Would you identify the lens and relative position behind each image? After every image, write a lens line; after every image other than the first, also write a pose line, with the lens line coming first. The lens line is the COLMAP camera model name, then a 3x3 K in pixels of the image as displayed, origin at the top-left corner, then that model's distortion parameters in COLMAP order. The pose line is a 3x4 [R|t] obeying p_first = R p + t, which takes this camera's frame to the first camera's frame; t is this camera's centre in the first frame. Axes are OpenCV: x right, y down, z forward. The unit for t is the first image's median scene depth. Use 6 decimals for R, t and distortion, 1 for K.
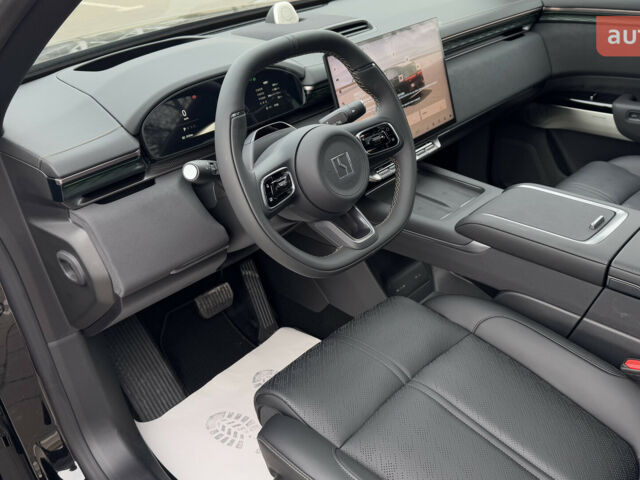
lens RADIAL K [[598.6, 0, 320.0], [0, 598.6, 240.0], [0, 0, 1]] dist [0.168244, -0.328405]
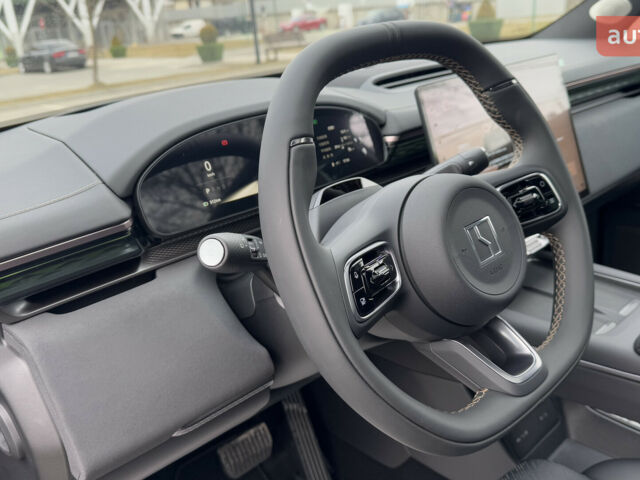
lens RADIAL K [[598.6, 0, 320.0], [0, 598.6, 240.0], [0, 0, 1]] dist [0.168244, -0.328405]
pose [[0.998737, -0.010528, -0.049122, -0.079743], [0.001862, 0.984880, -0.173230, -0.025757], [0.050203, 0.172919, 0.983656, 0.413009]]
